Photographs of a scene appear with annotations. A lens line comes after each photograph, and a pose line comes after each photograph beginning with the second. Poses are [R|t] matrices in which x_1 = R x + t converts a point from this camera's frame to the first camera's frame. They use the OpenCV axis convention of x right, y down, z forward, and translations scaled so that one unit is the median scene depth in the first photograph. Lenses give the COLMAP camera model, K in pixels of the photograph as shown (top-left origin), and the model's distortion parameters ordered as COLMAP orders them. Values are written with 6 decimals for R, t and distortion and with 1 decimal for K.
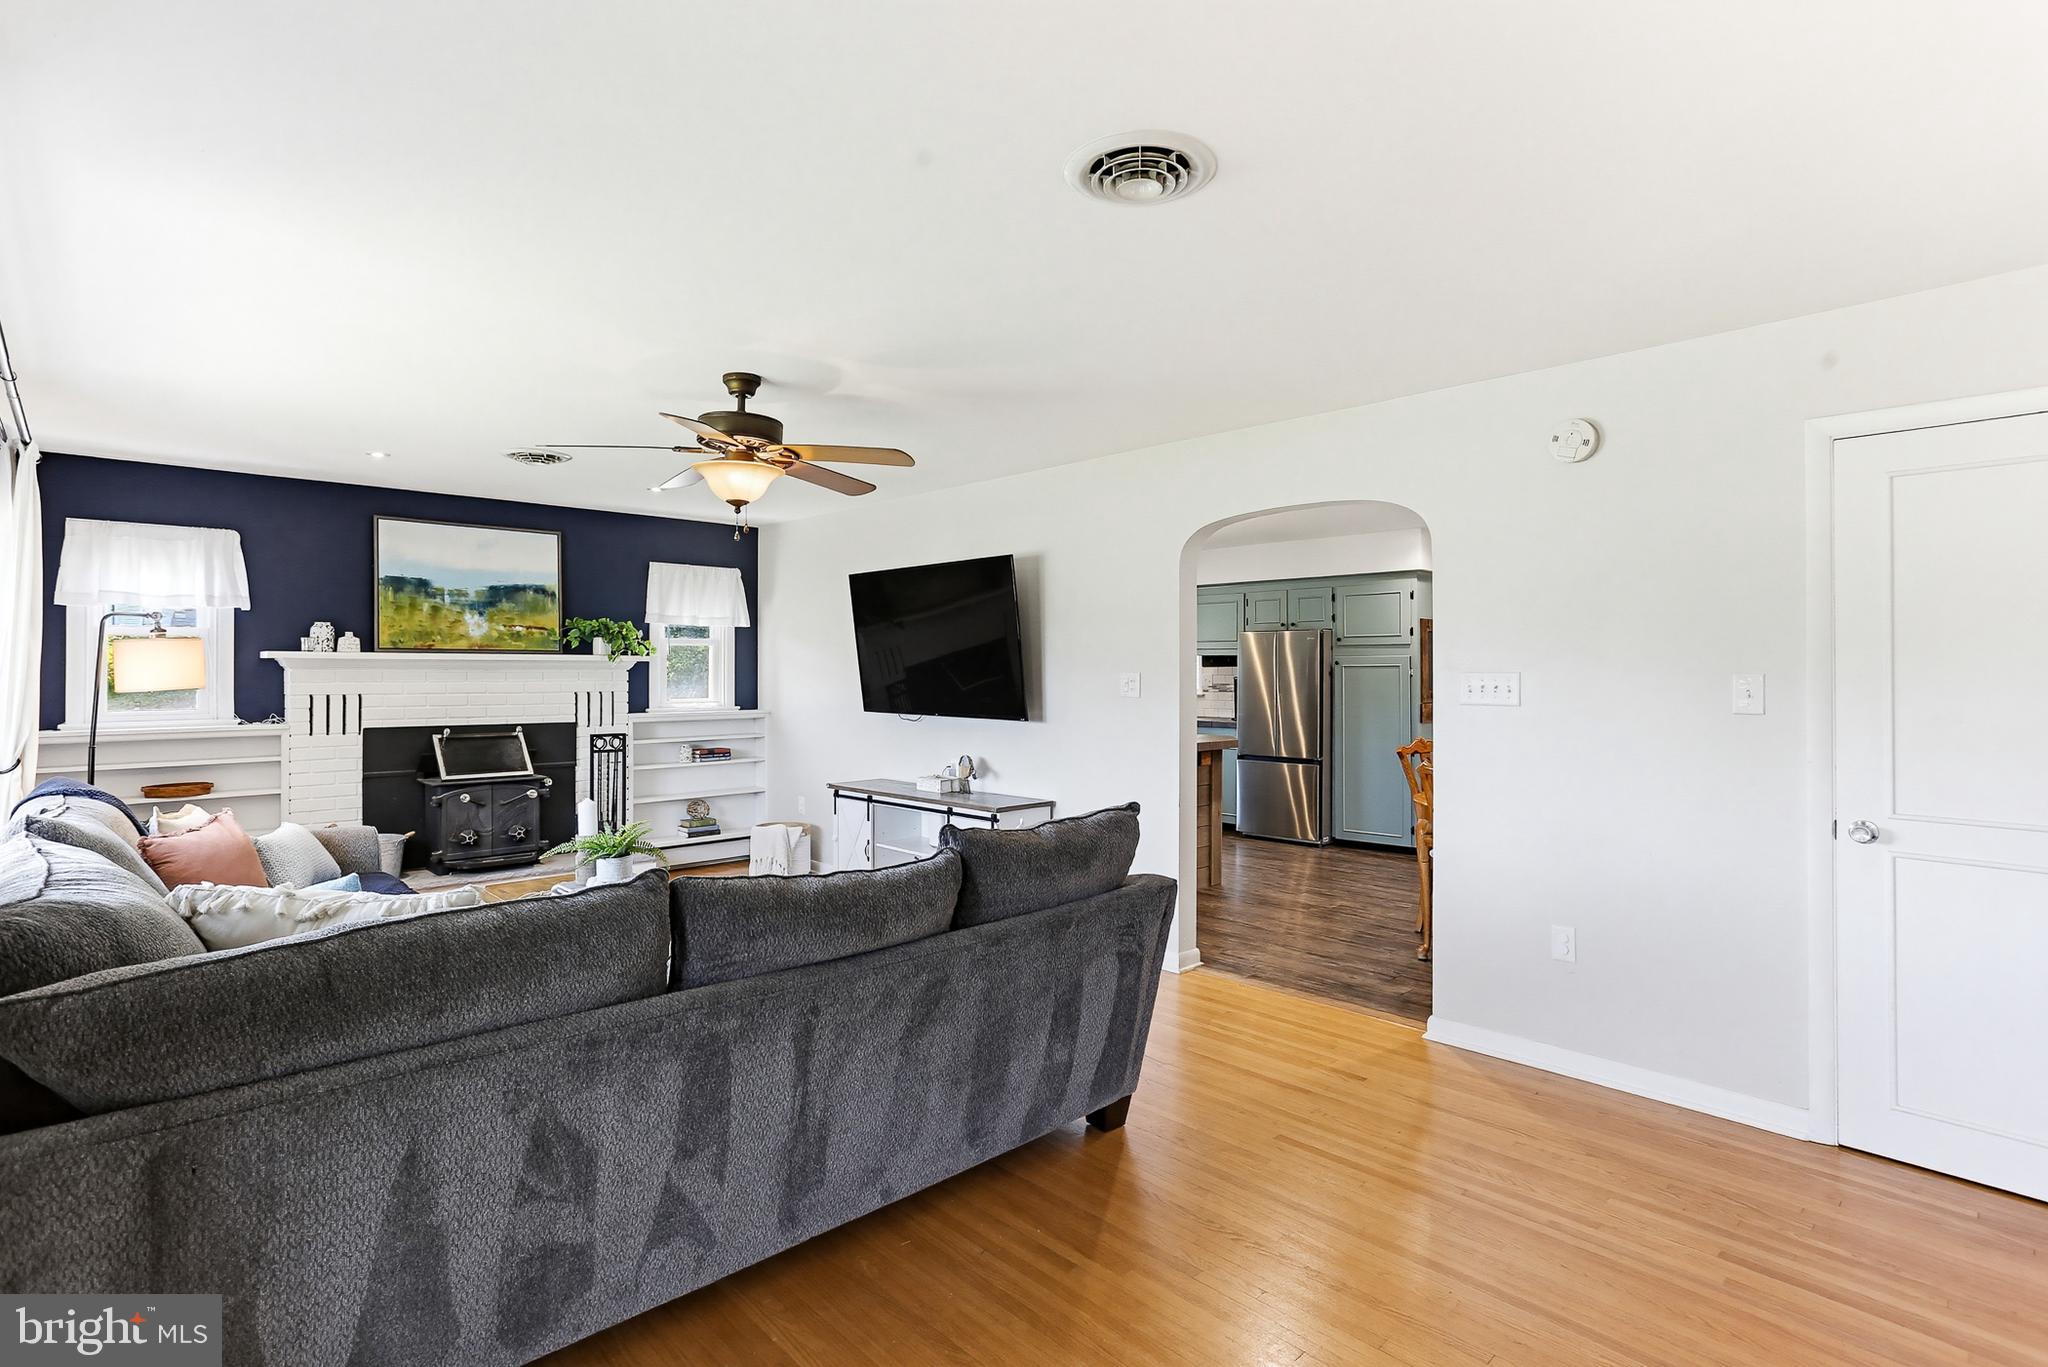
lens RADIAL K [[990.3, 0, 1024.0], [0, 990.3, 683.5], [0, 0, 1]] dist [-0.017997, 0.001031]
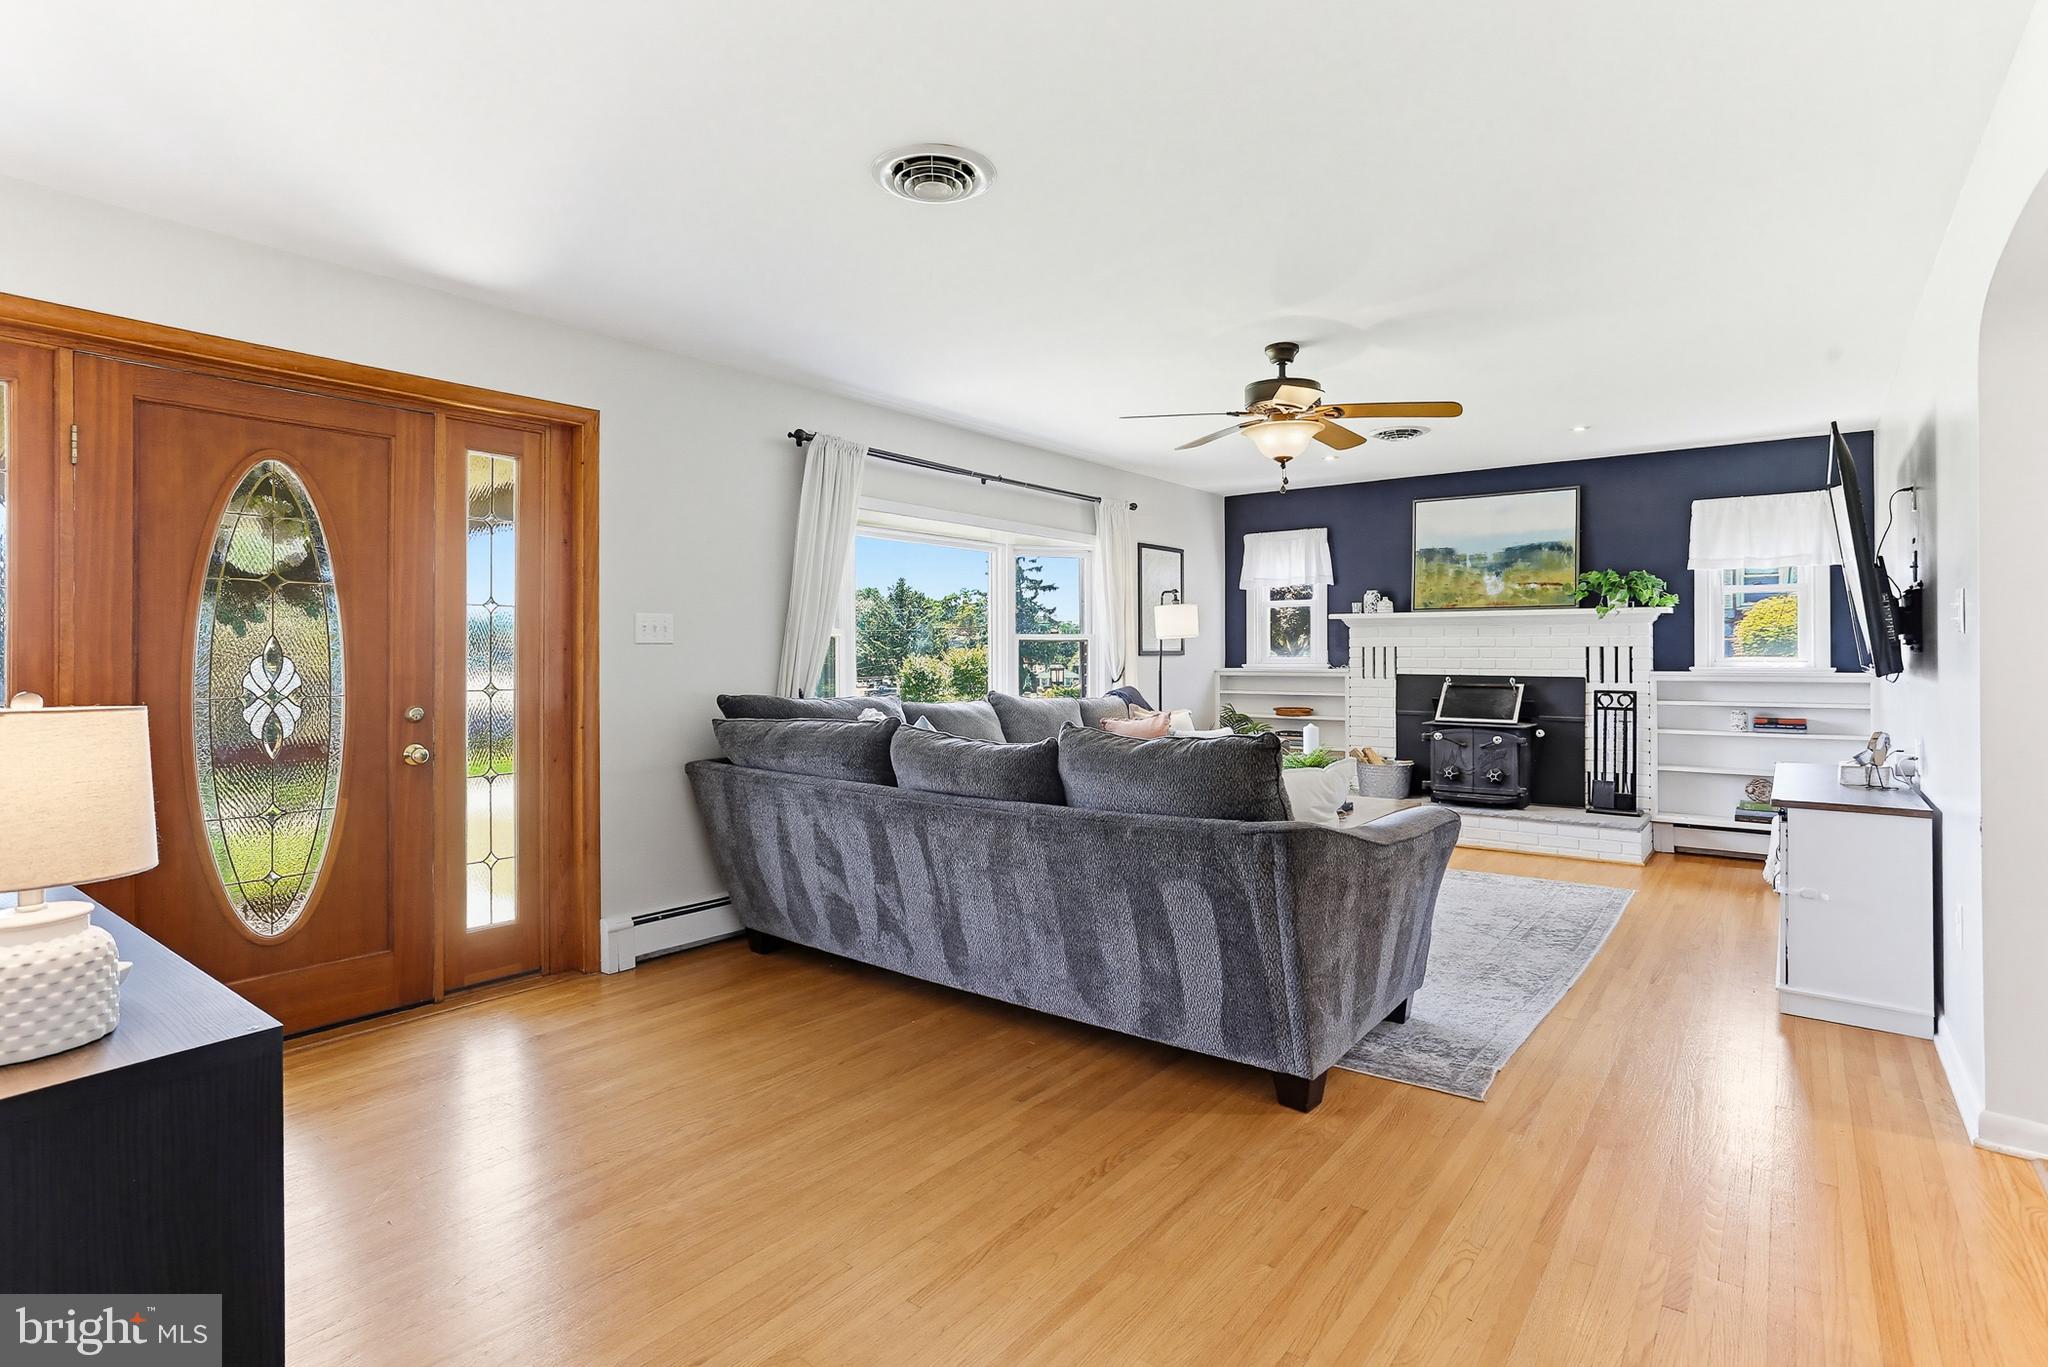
lens RADIAL K [[1010.2, 0, 1022.2], [0, 1010.2, 644.8], [0, 0, 1]] dist [-0.039968, 0.000391]
pose [[0.150562, -0.010717, -0.988542, 0.467004], [-0.012059, 0.999847, -0.012676, 0.027931], [0.988527, 0.013830, 0.150410, 0.315331]]
